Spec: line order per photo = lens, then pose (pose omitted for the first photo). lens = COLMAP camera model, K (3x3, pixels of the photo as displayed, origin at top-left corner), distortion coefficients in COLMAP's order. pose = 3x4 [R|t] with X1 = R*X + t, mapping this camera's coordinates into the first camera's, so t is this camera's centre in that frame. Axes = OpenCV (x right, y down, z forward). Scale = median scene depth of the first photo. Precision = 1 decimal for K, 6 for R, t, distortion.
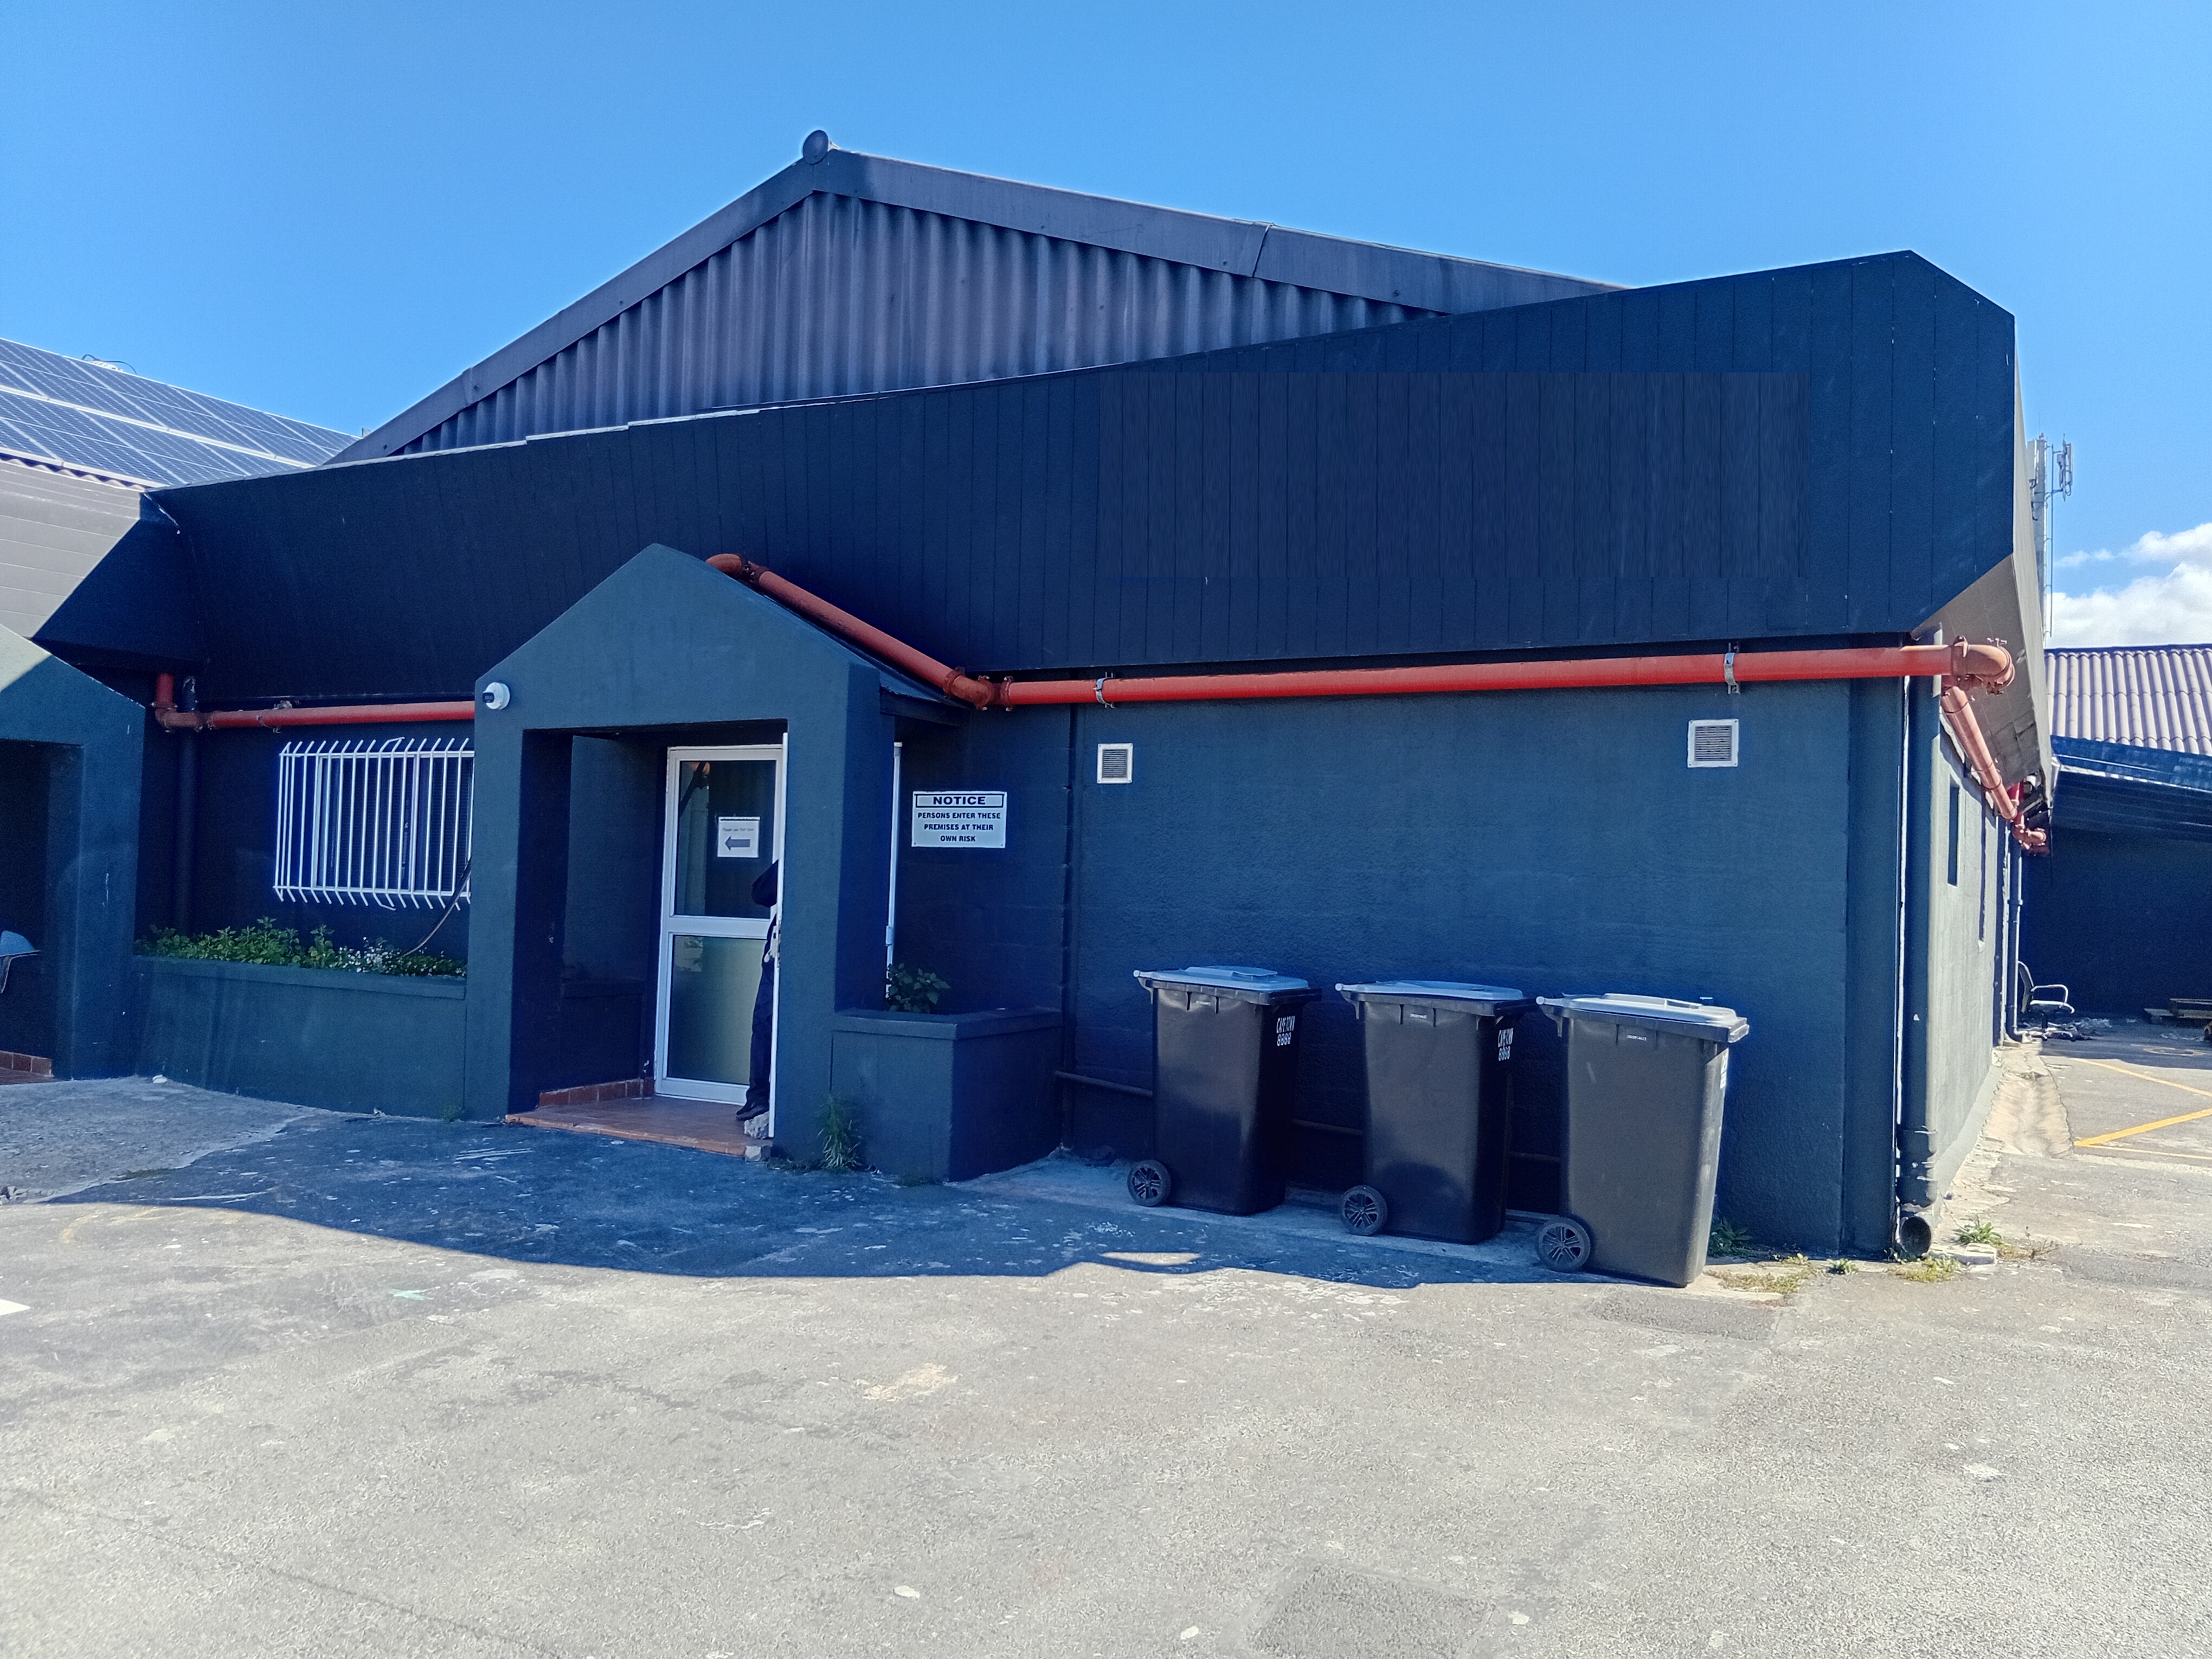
lens RADIAL K [[1658.5, 0, 1103.4], [0, 1658.5, 844.3], [0, 0, 1]] dist [0.067143, -0.146682]
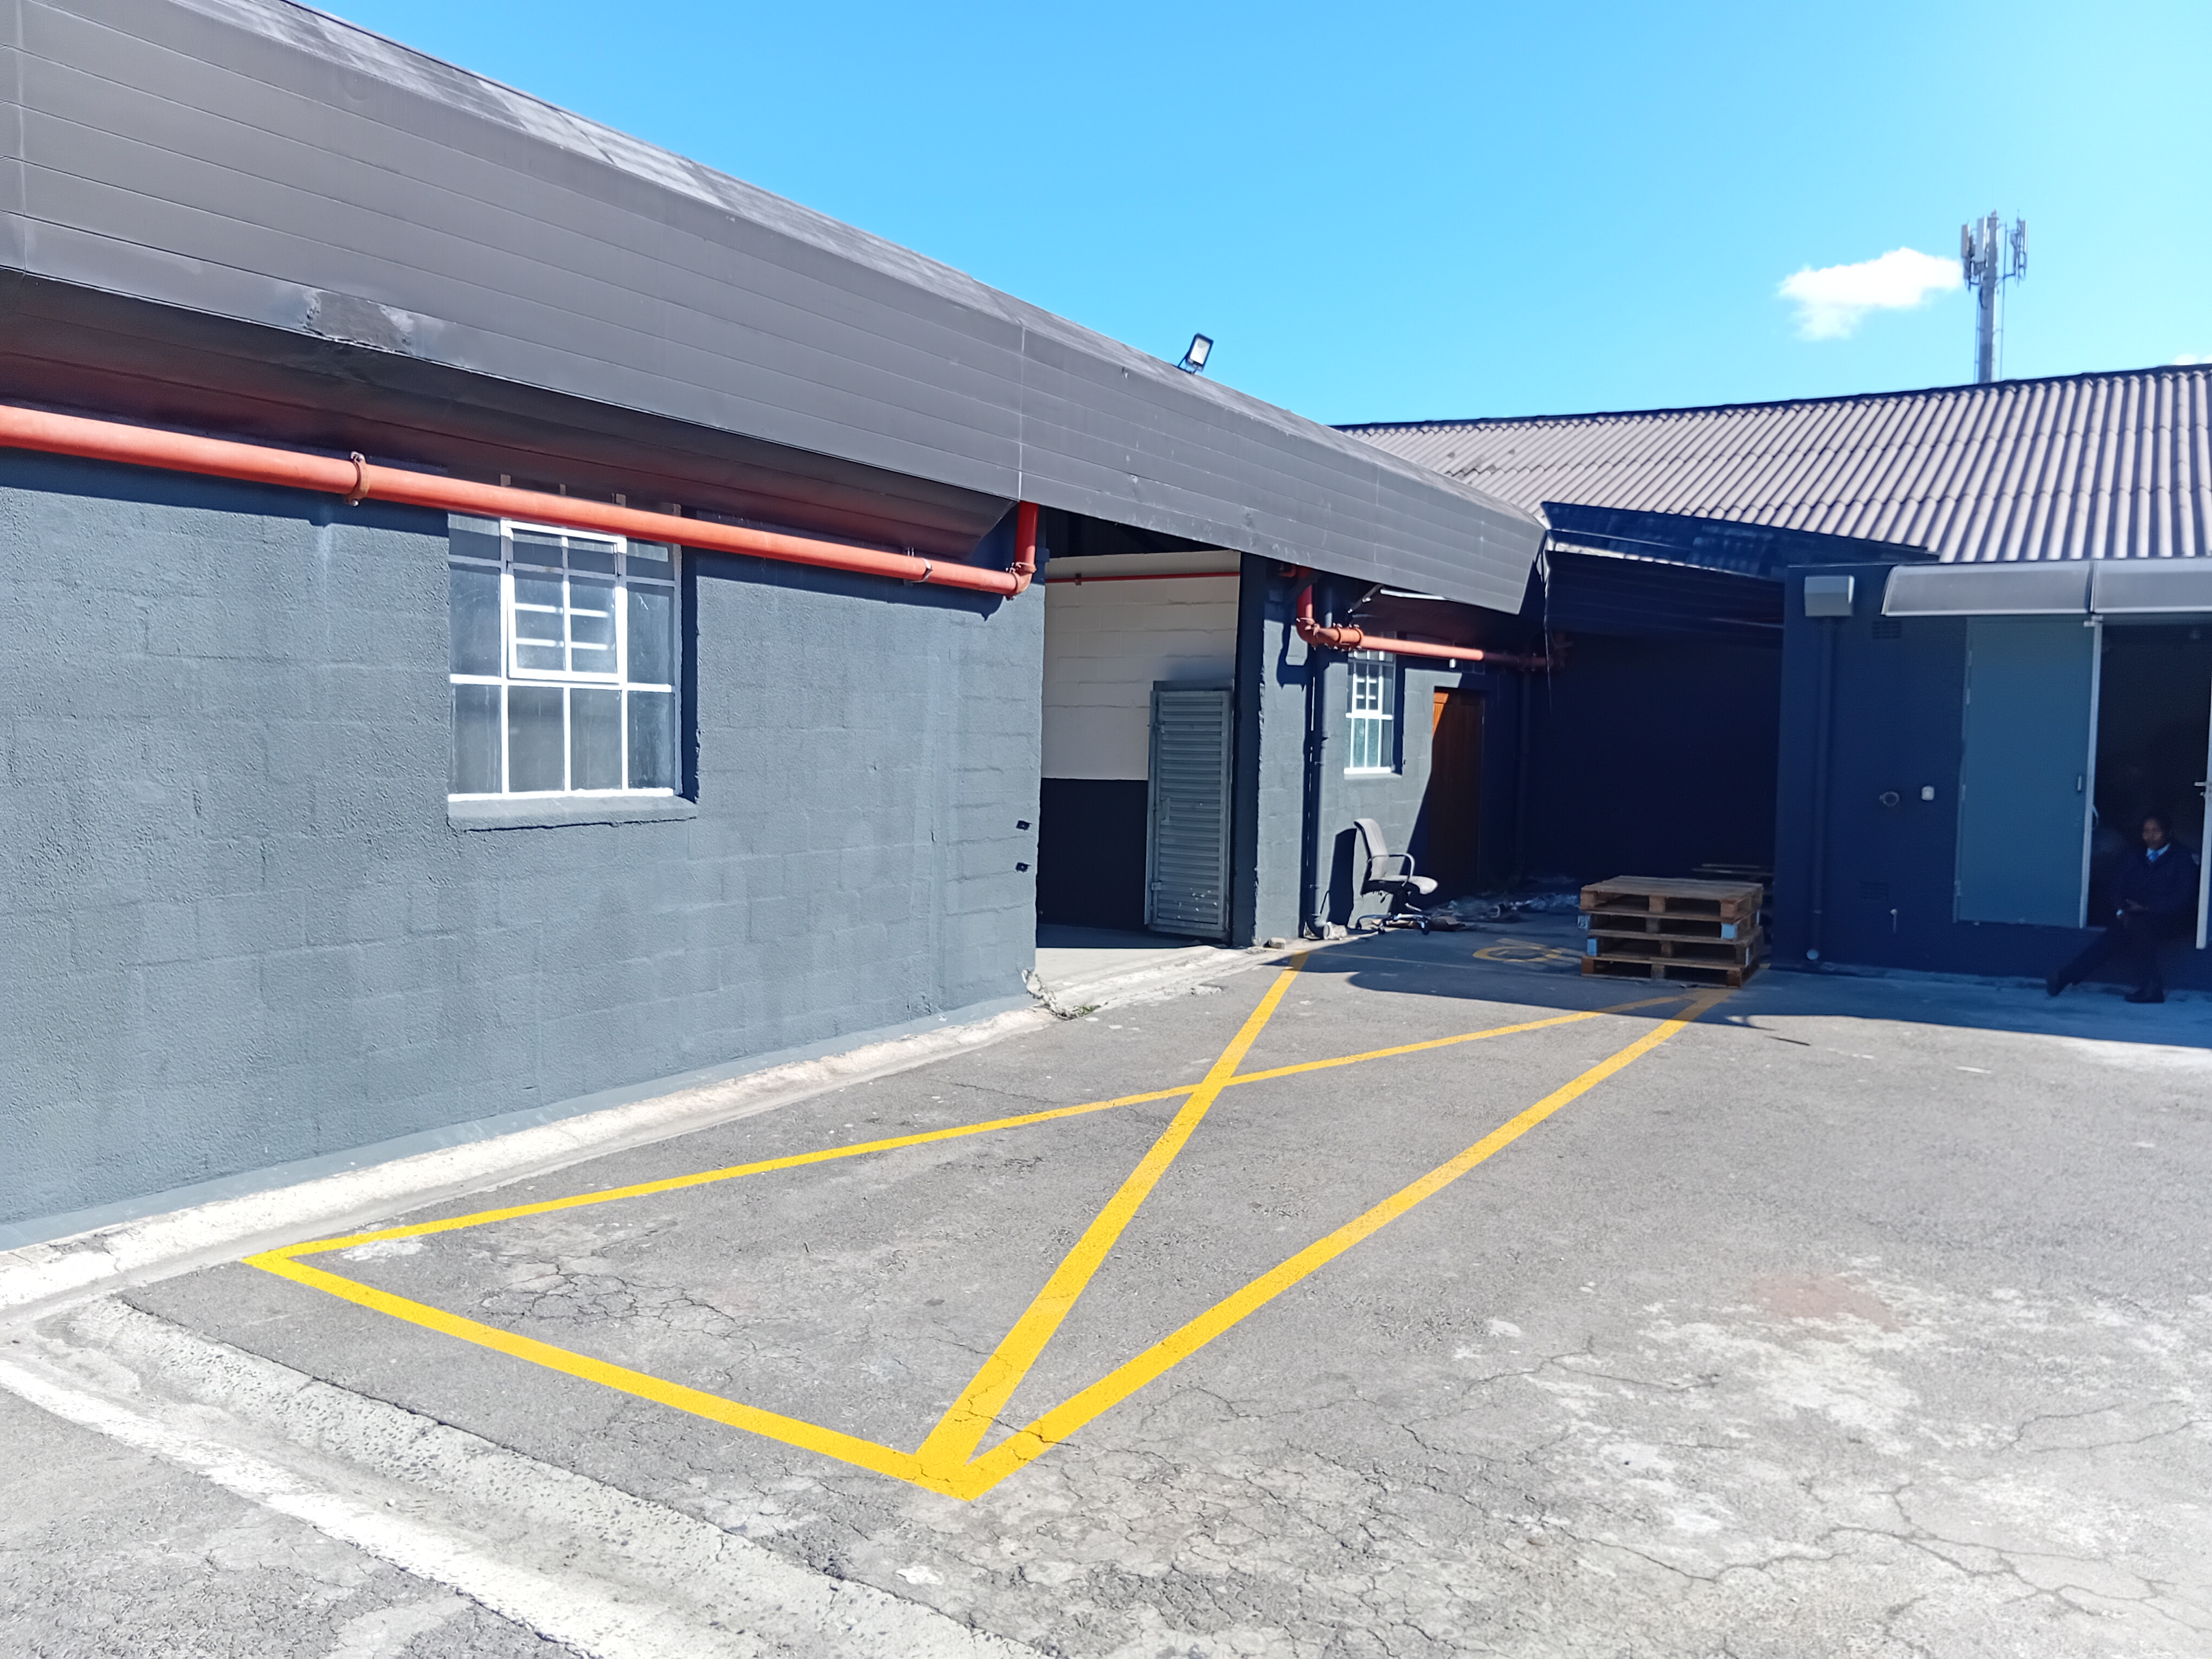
lens RADIAL K [[1658.5, 0, 1103.4], [0, 1658.5, 844.3], [0, 0, 1]] dist [0.067143, -0.146682]
pose [[0.999555, -0.009702, -0.028210, 1.328588], [0.012236, 0.995771, 0.091056, 0.047463], [0.027207, -0.091360, 0.995446, 0.891781]]
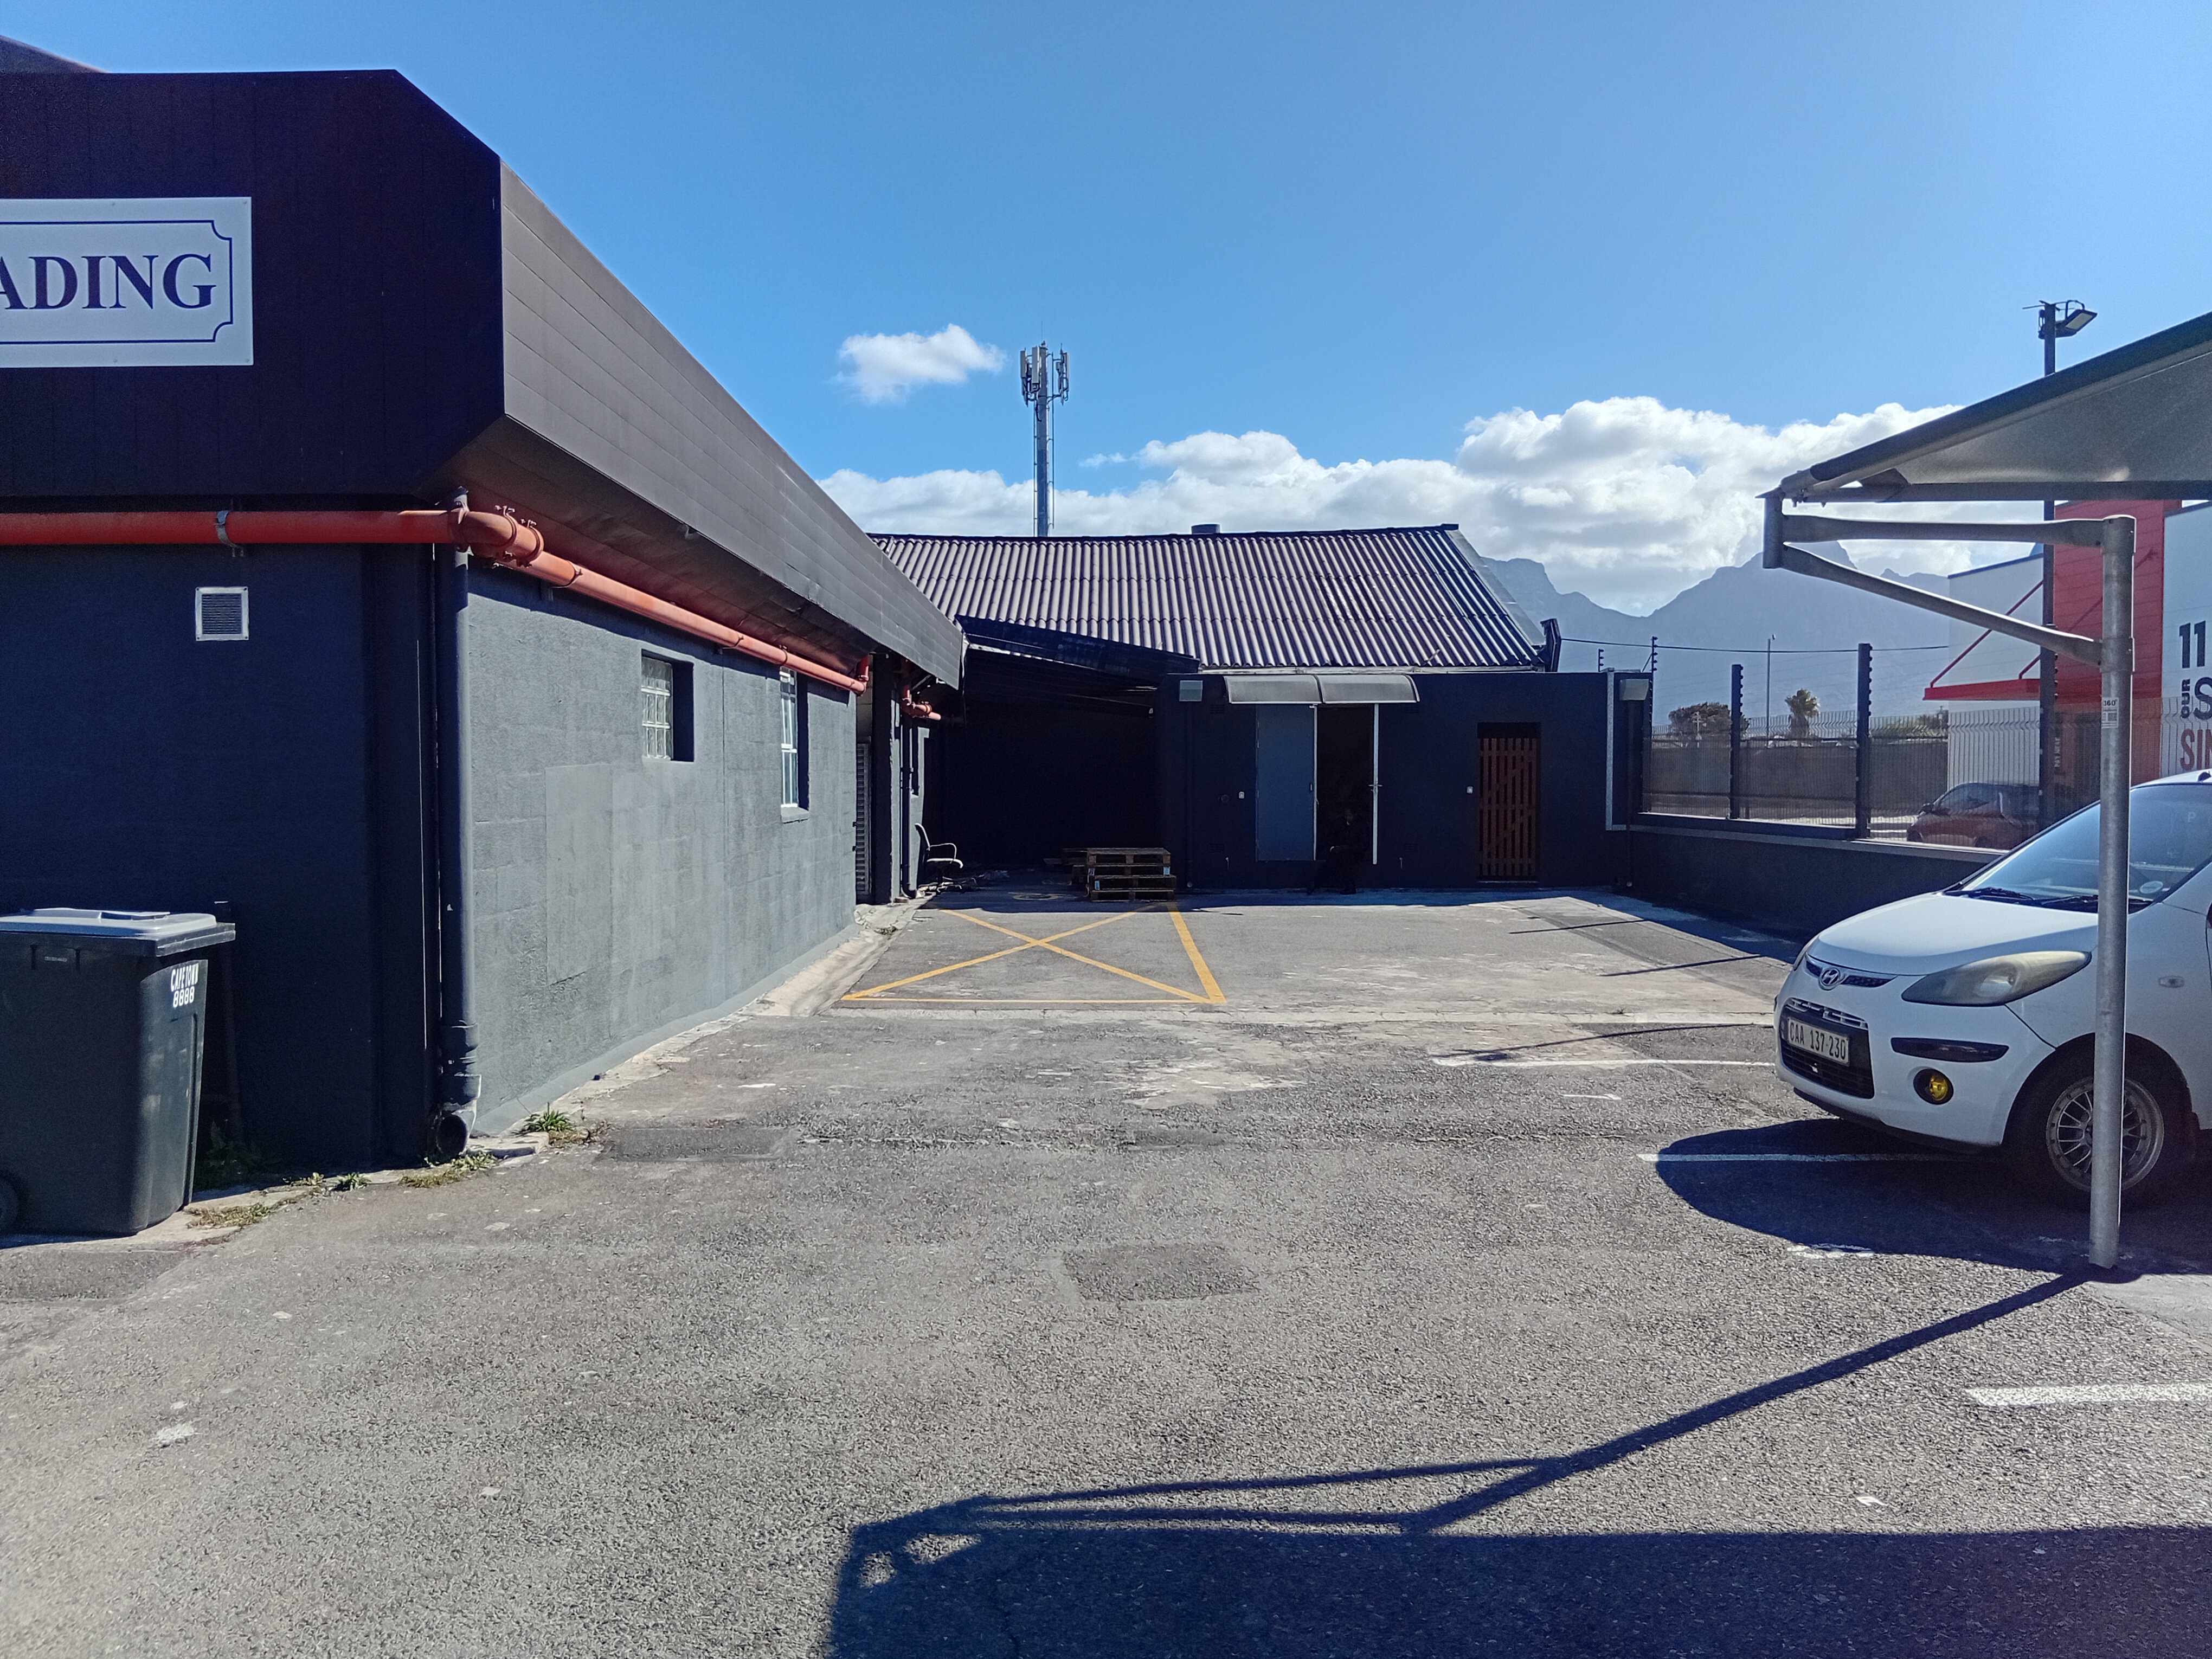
lens RADIAL K [[1658.5, 0, 1103.4], [0, 1658.5, 844.3], [0, 0, 1]] dist [0.067143, -0.146682]
pose [[0.865745, -0.053210, 0.497650, 0.323348], [0.015650, 0.996724, 0.079346, -0.001843], [-0.500241, -0.060905, 0.863741, -0.002658]]
